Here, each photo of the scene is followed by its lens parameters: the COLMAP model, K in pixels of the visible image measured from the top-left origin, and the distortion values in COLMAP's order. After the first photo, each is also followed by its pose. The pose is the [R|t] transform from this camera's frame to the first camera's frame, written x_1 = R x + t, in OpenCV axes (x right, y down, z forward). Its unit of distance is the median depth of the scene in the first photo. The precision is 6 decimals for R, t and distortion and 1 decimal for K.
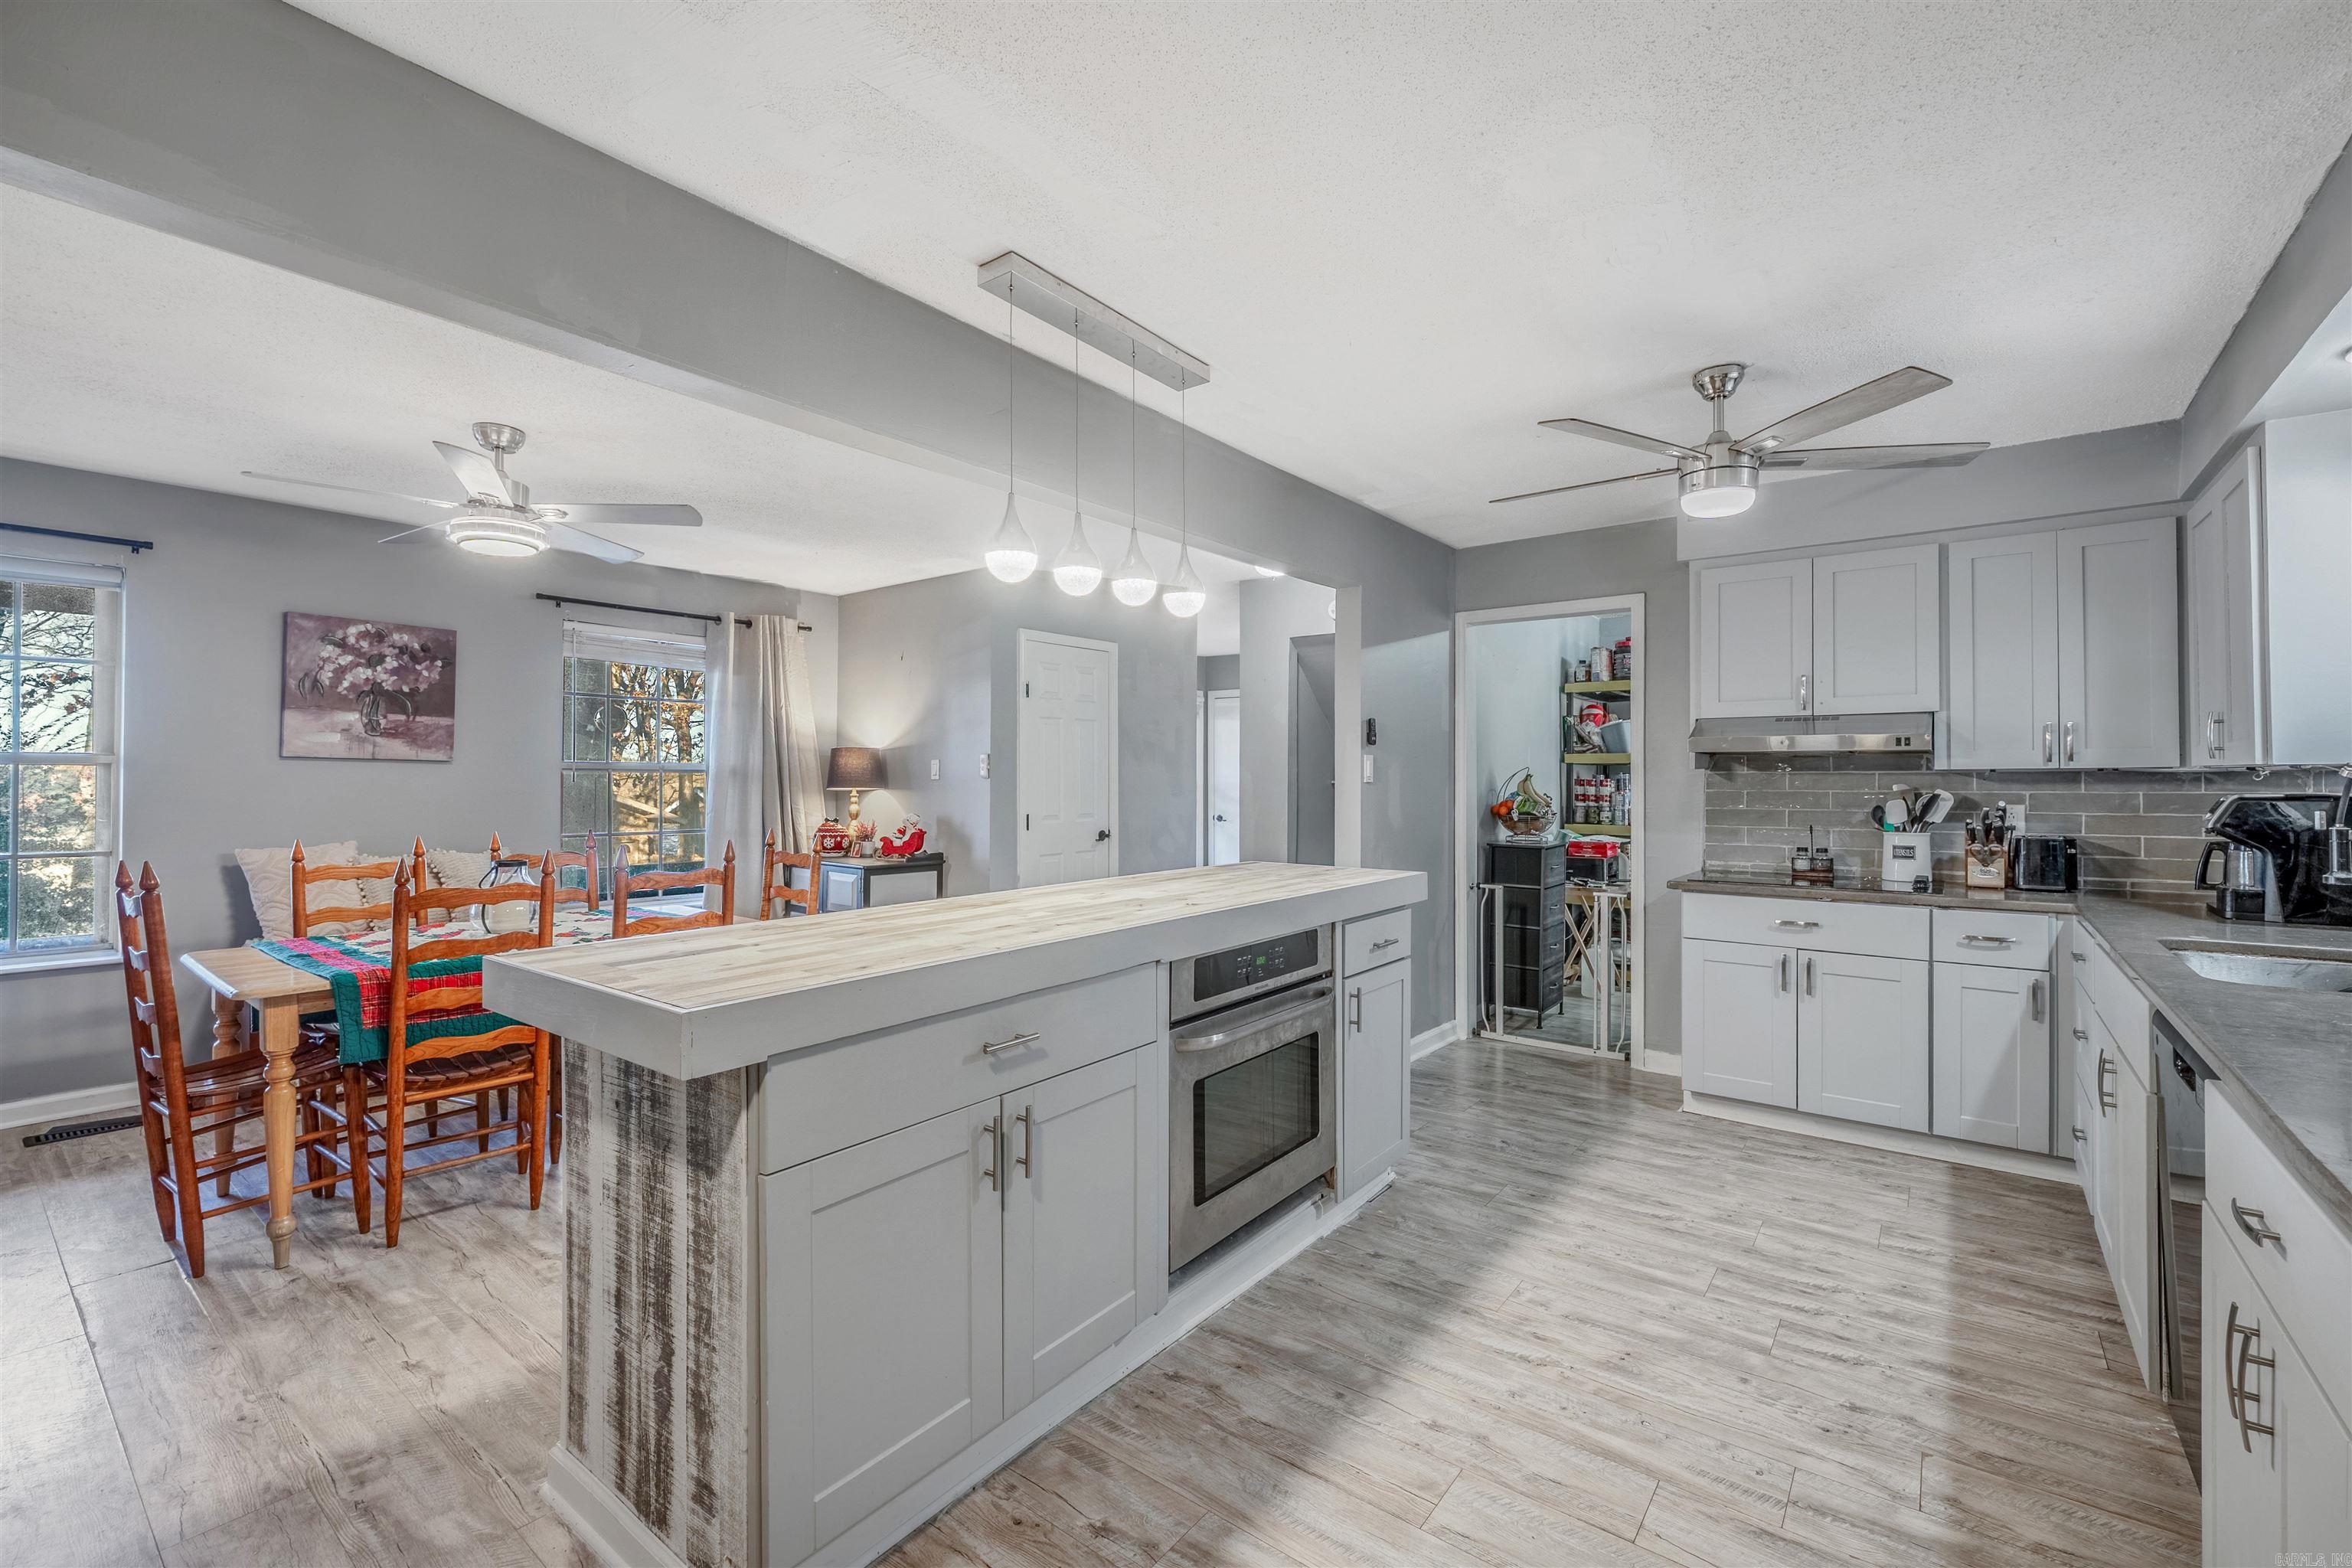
lens RADIAL K [[1012.6, 0, 1191.8], [0, 1012.6, 773.6], [0, 0, 1]] dist [-0.002077, -0.000191]
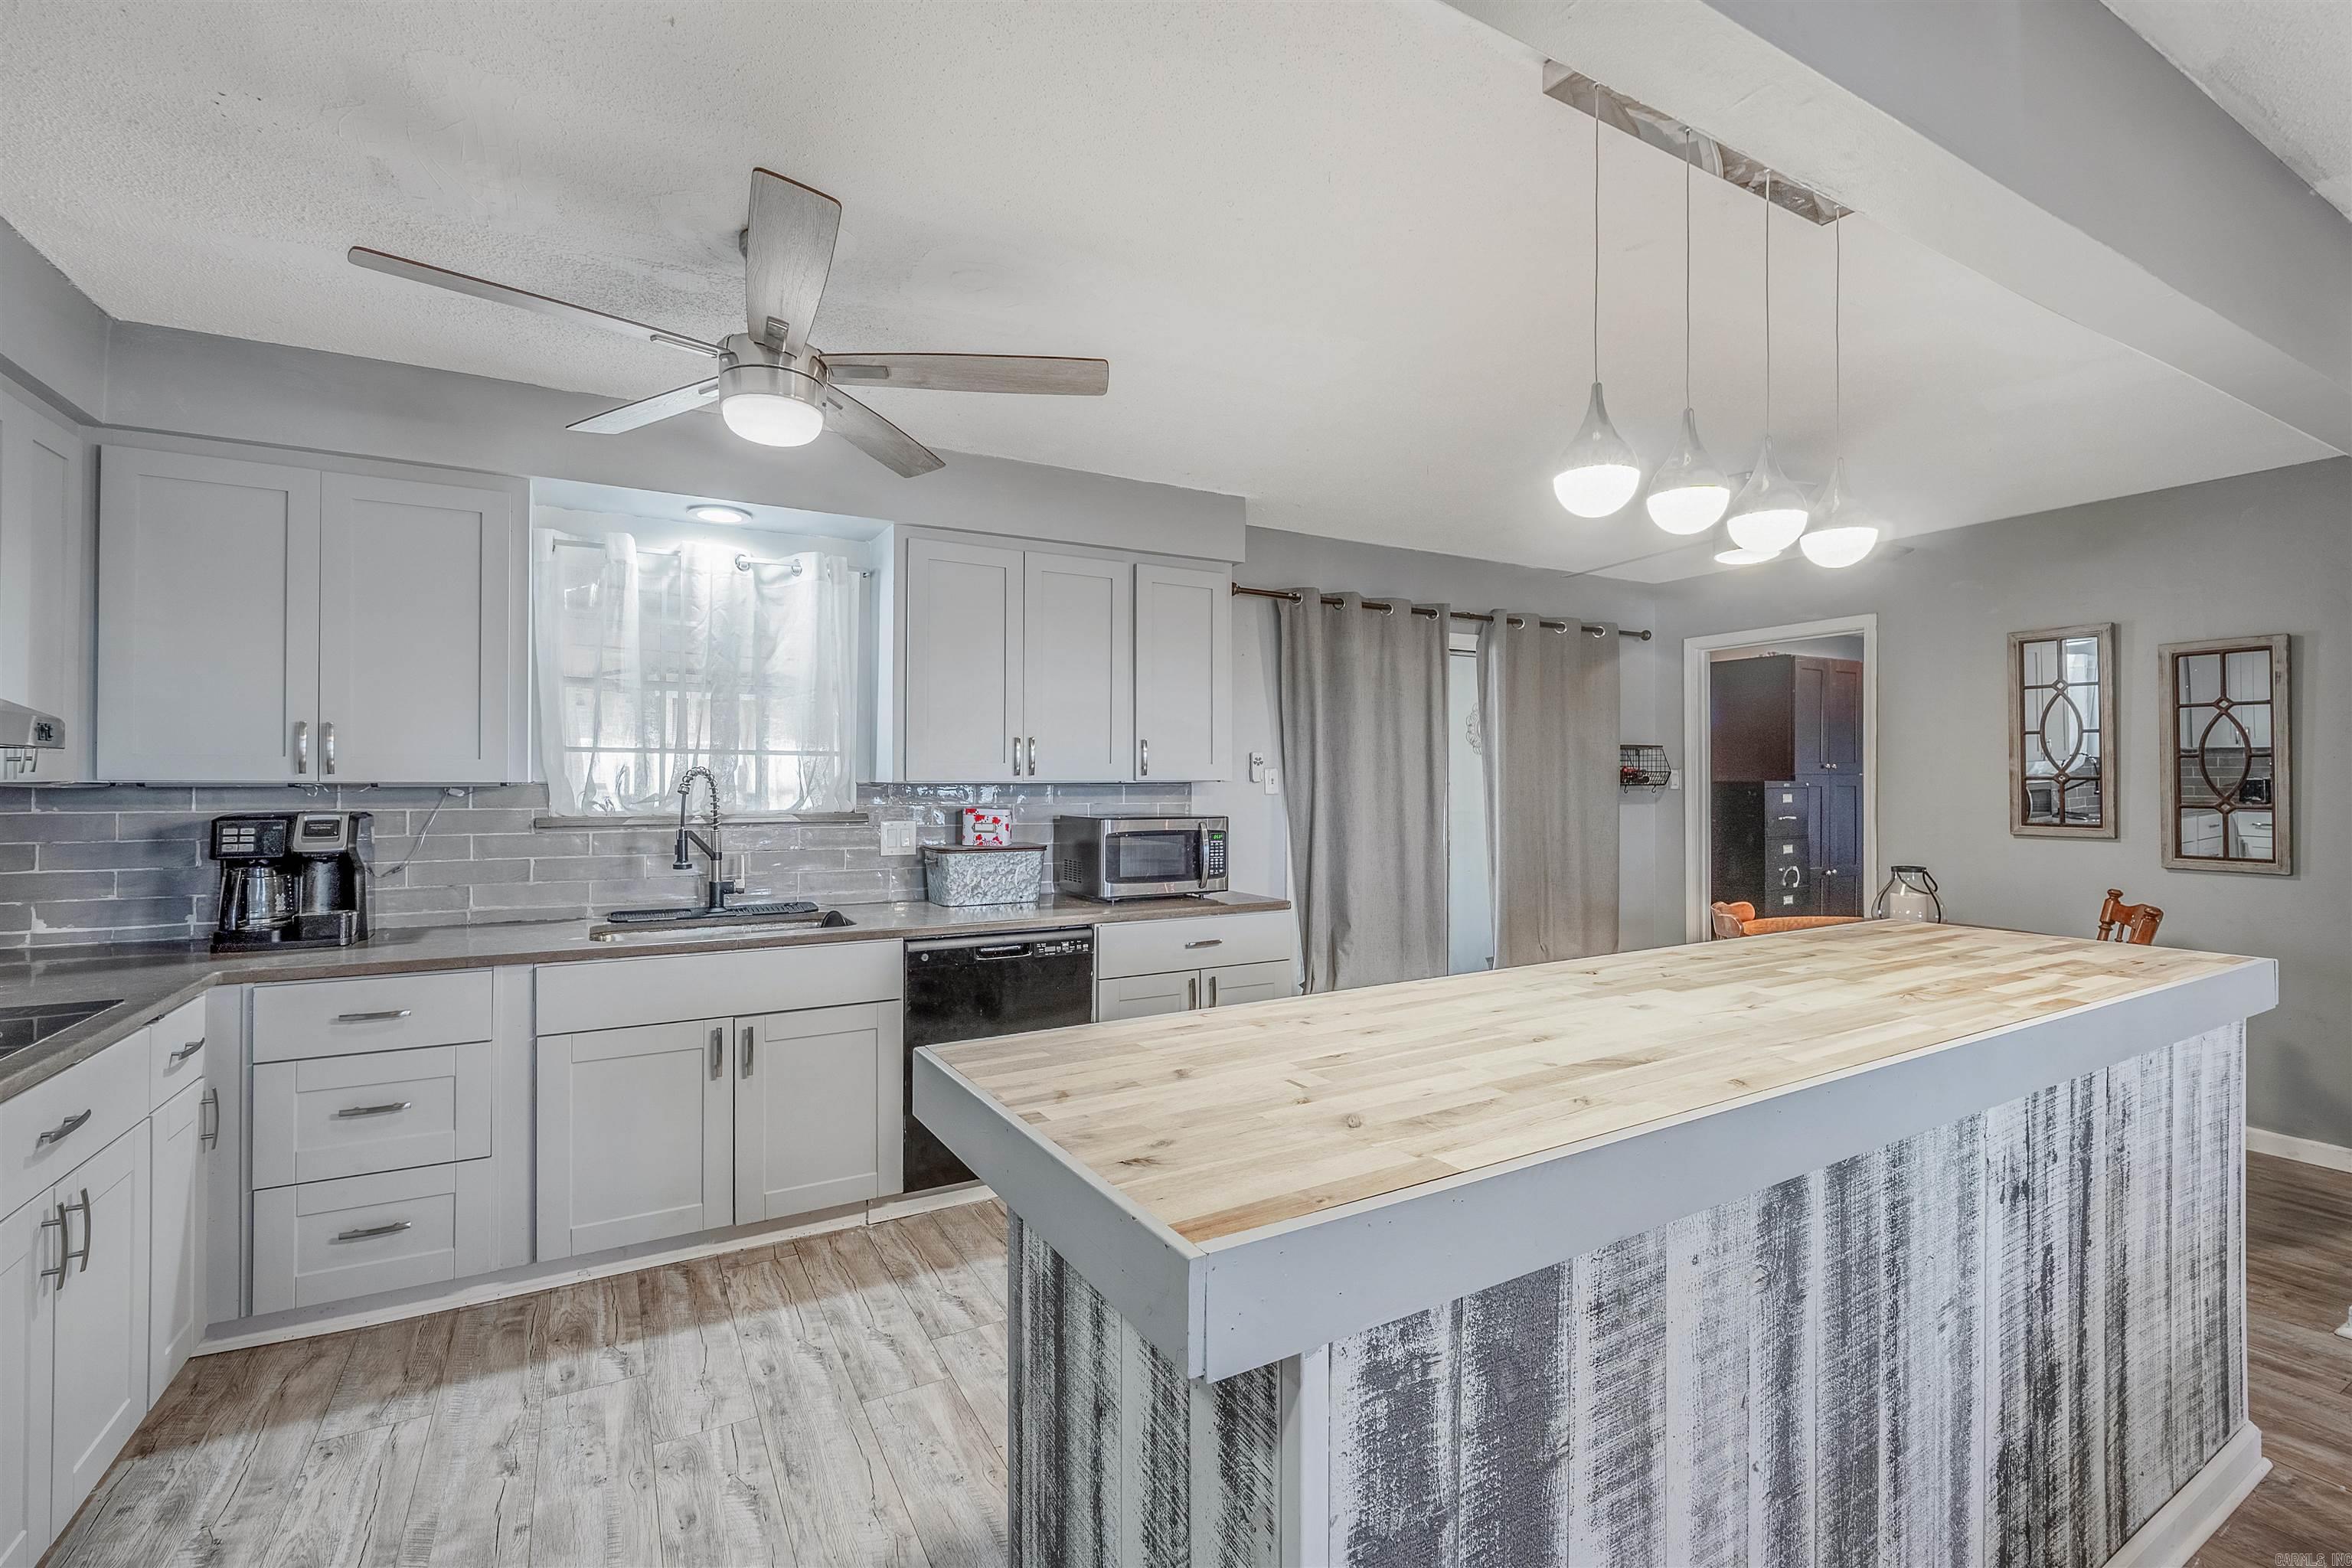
lens RADIAL K [[993.6, 0, 1103.7], [0, 993.6, 774.6], [0, 0, 1]] dist [-0.002292, -0.000370]
pose [[-0.884614, 0.000155, 0.466325, -0.019297], [-0.005717, 0.999921, -0.011178, -0.007122], [-0.466290, -0.012554, -0.884543, 1.319744]]
